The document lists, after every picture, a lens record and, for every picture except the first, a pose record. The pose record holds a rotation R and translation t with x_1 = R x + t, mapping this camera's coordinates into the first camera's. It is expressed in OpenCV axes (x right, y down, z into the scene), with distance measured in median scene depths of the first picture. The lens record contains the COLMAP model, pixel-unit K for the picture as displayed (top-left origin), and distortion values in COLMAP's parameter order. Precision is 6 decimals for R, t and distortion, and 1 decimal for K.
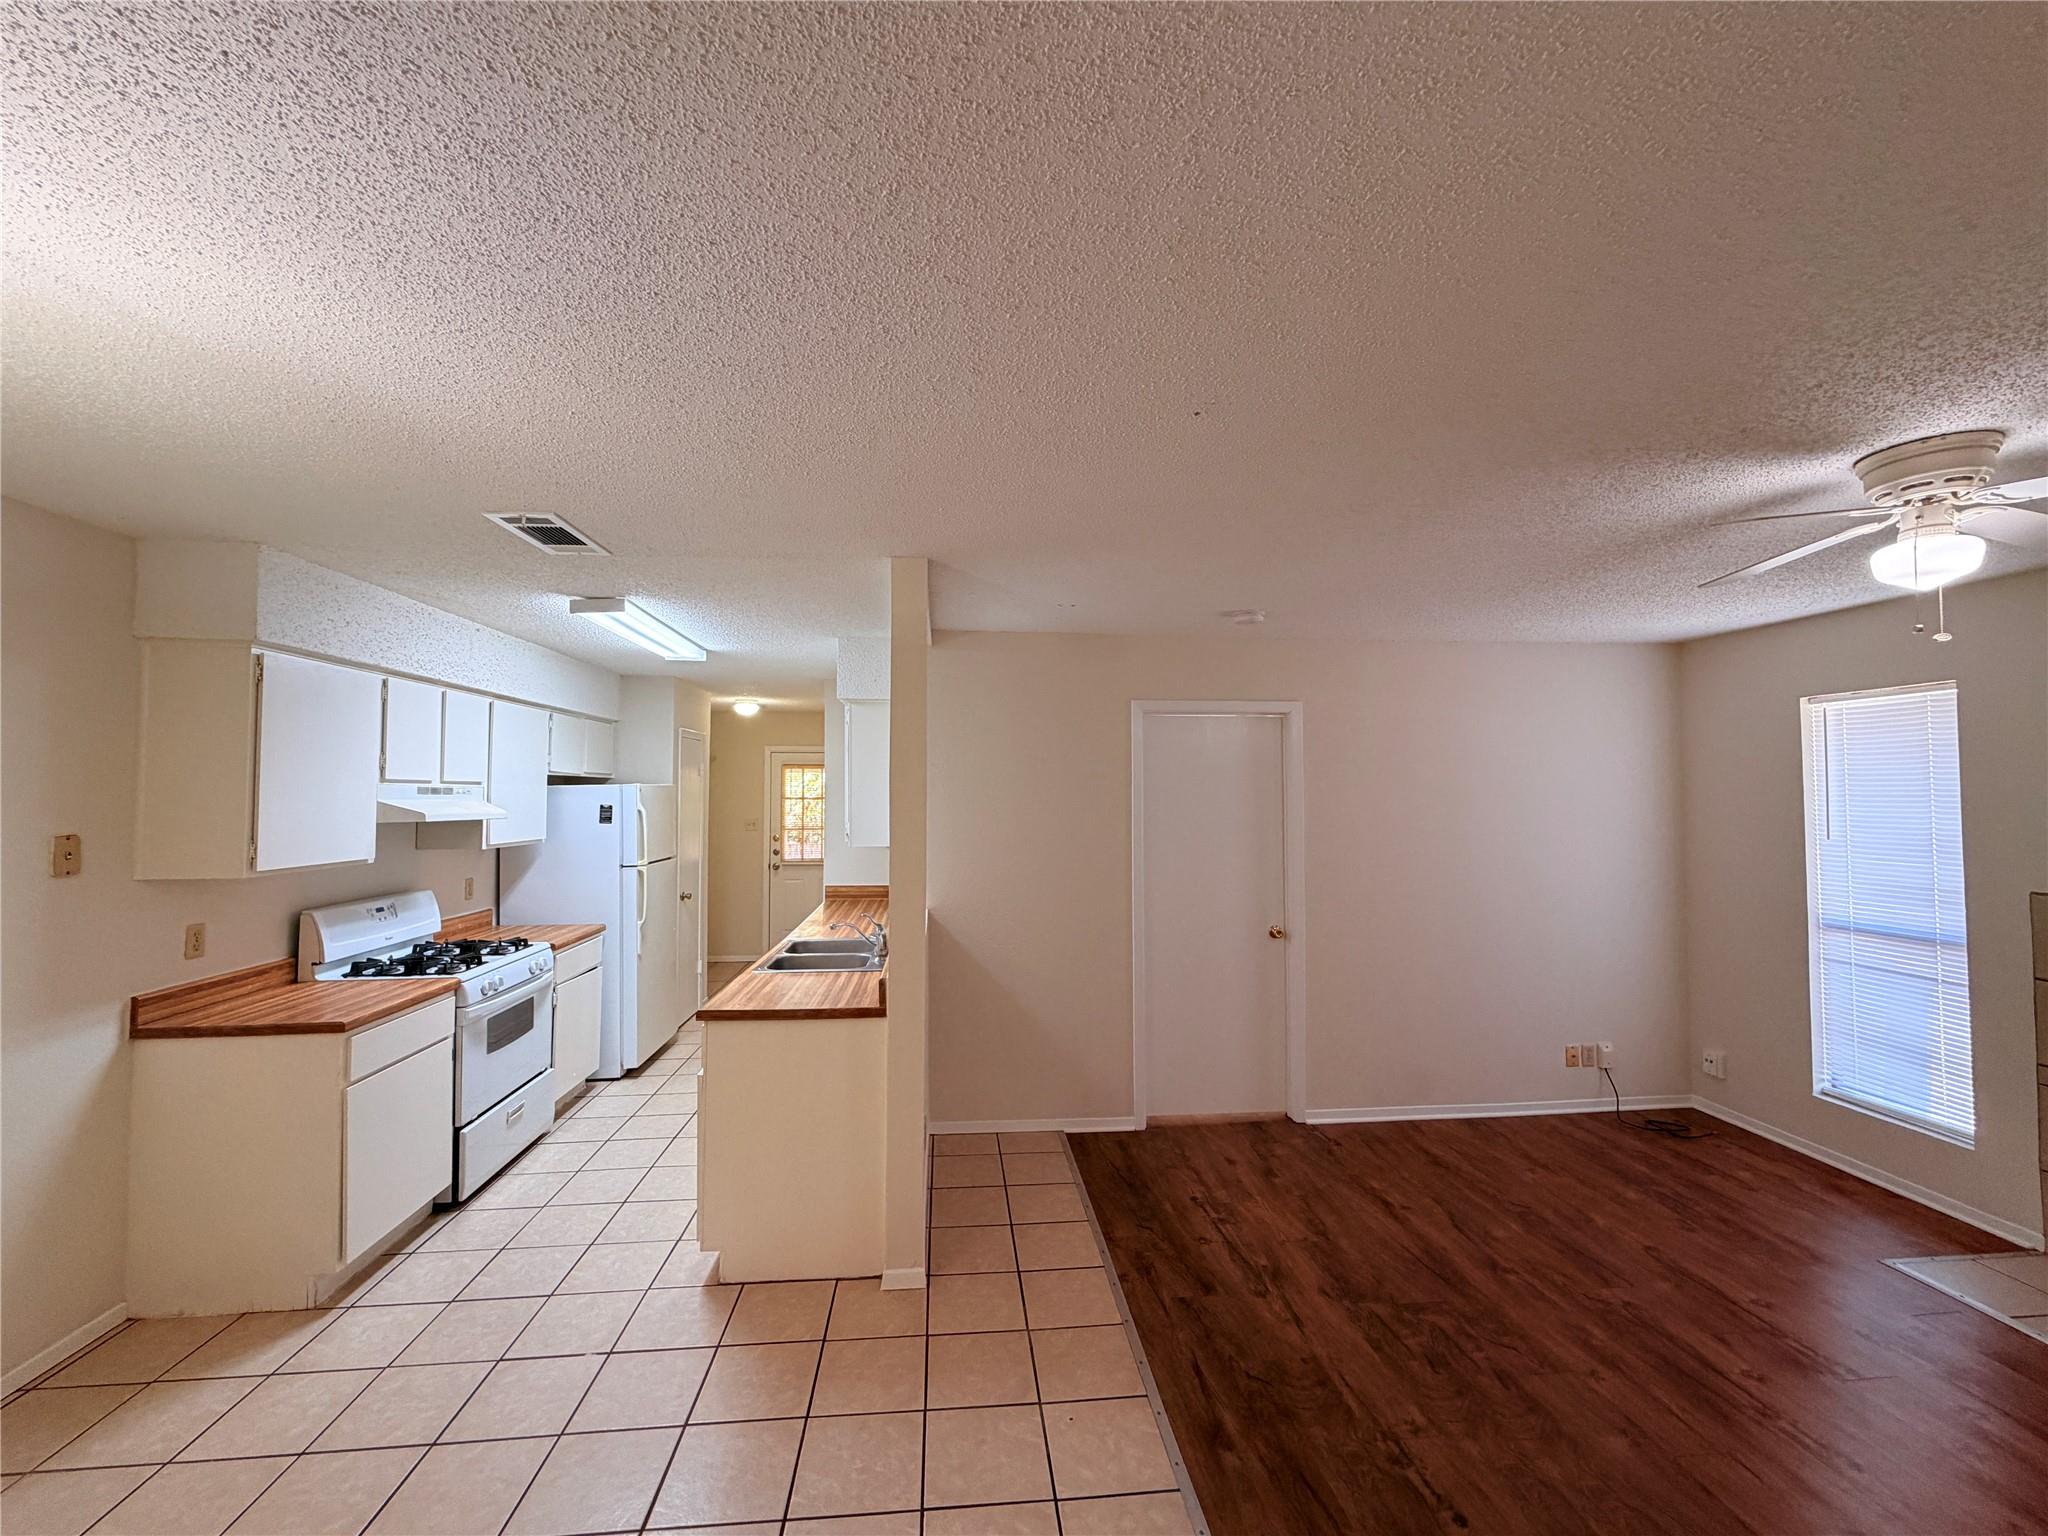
lens RADIAL K [[829.9, 0, 1024.0], [0, 829.9, 762.5], [0, 0, 1]] dist [-0.004424, 0.000376]
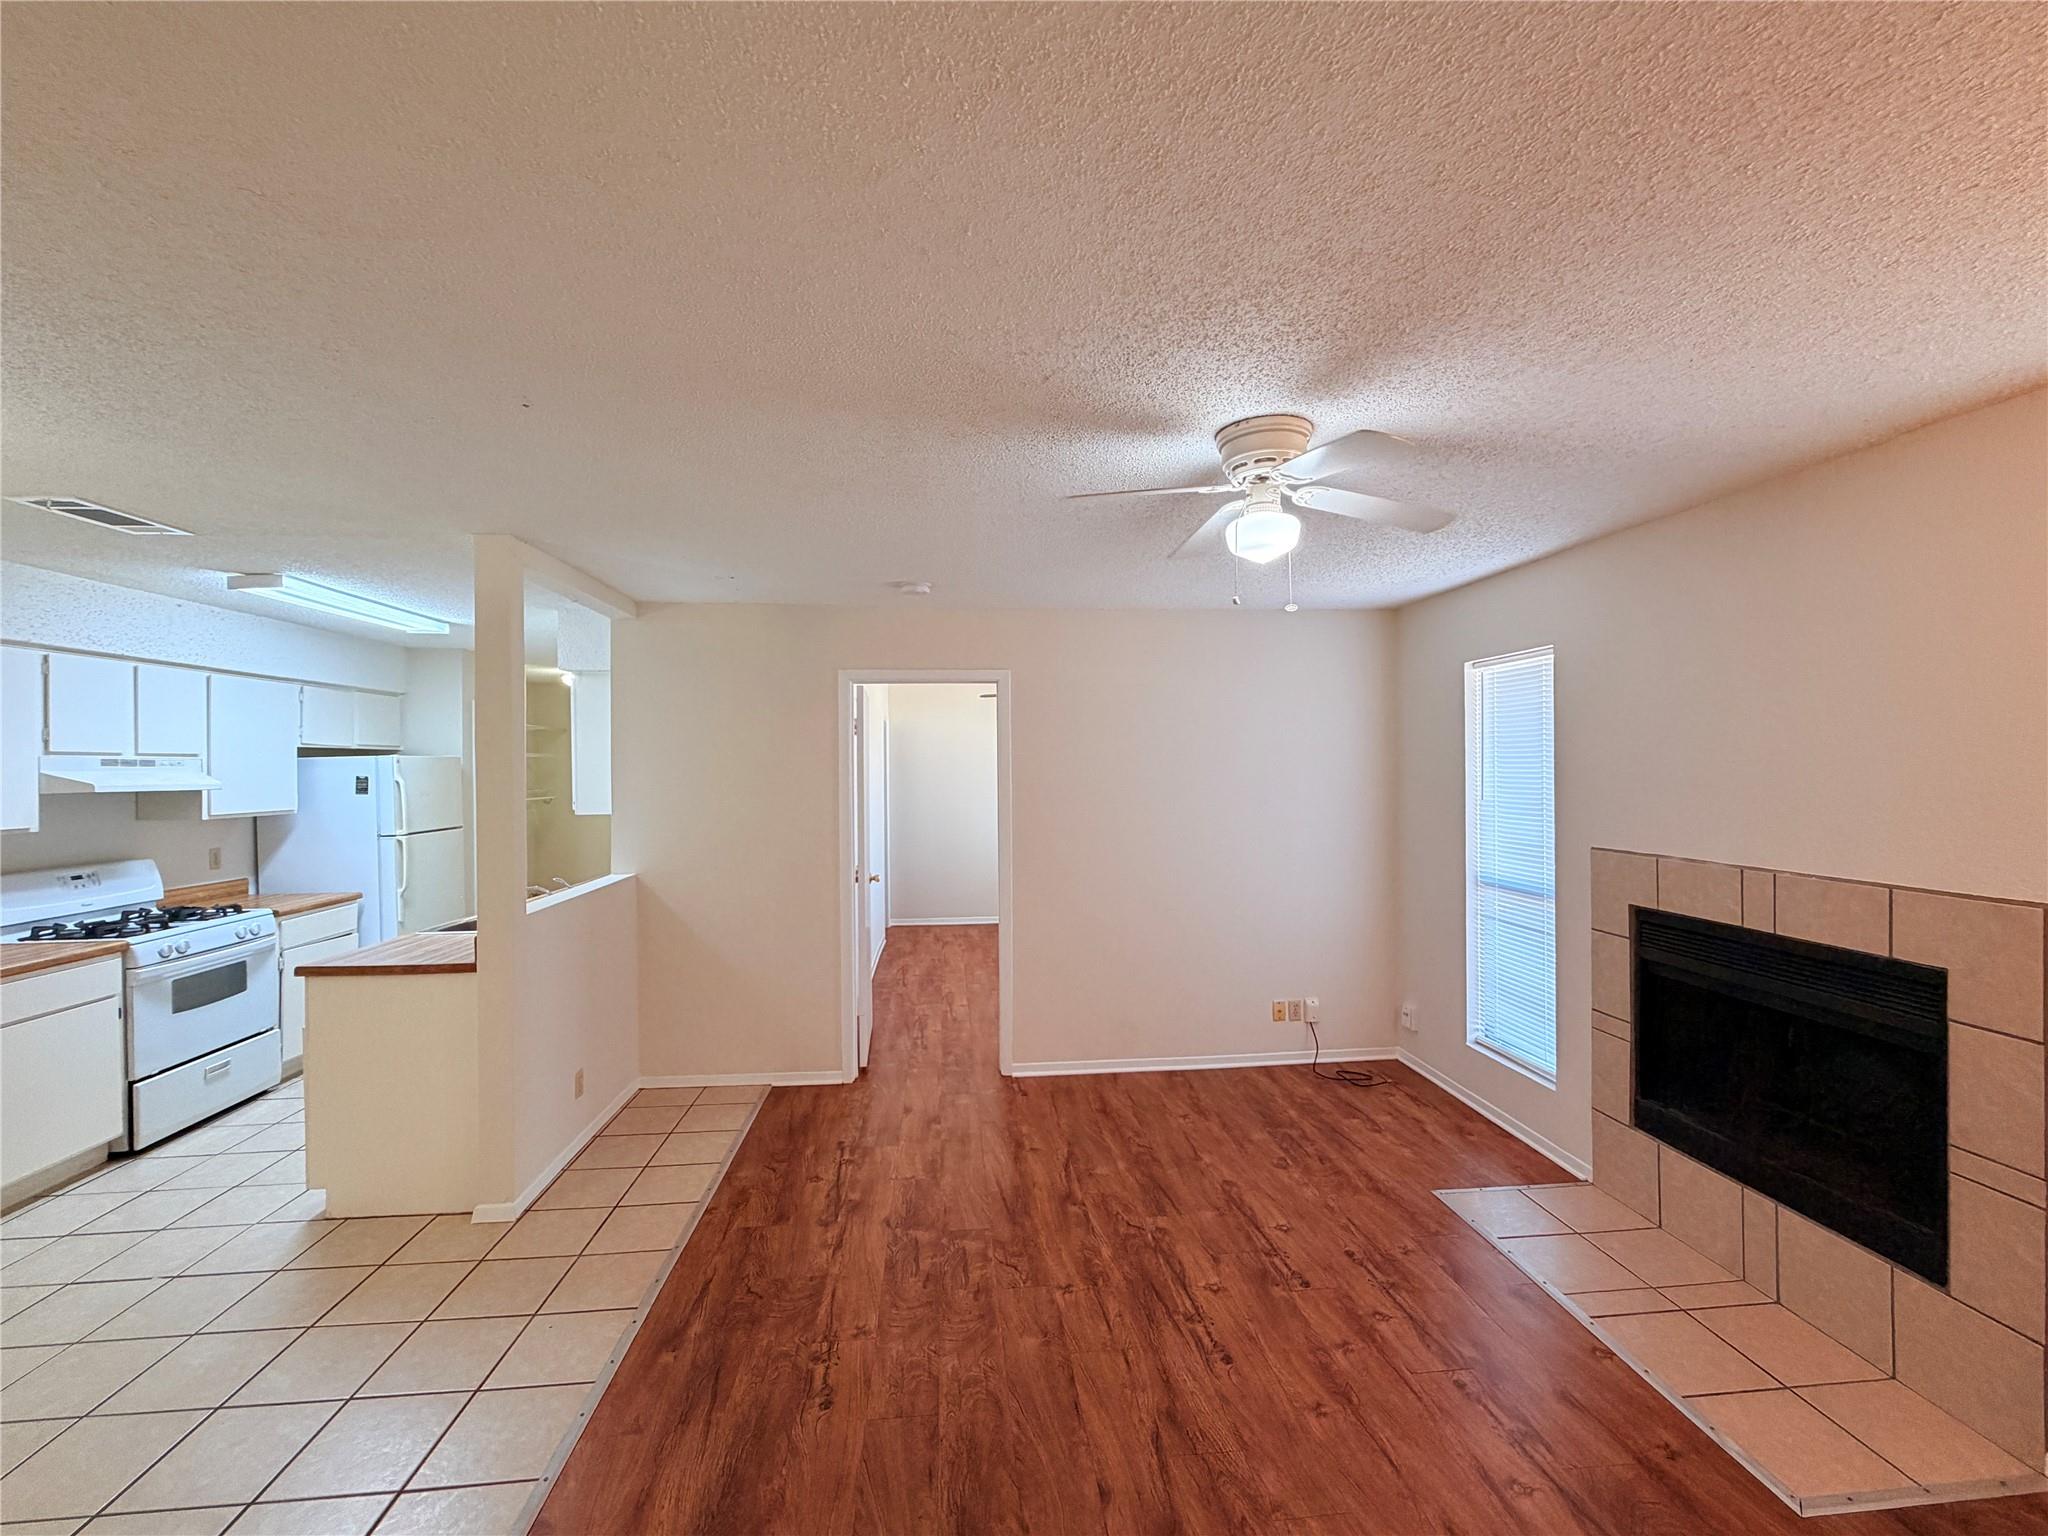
lens RADIAL K [[829.9, 0, 1026.8], [0, 829.9, 773.0], [0, 0, 1]] dist [-0.004424, 0.000376]
pose [[0.999967, -0.006396, 0.005049, 0.444540], [0.006170, 0.999029, 0.043613, 0.009631], [-0.005324, -0.043581, 0.999036, -0.040569]]
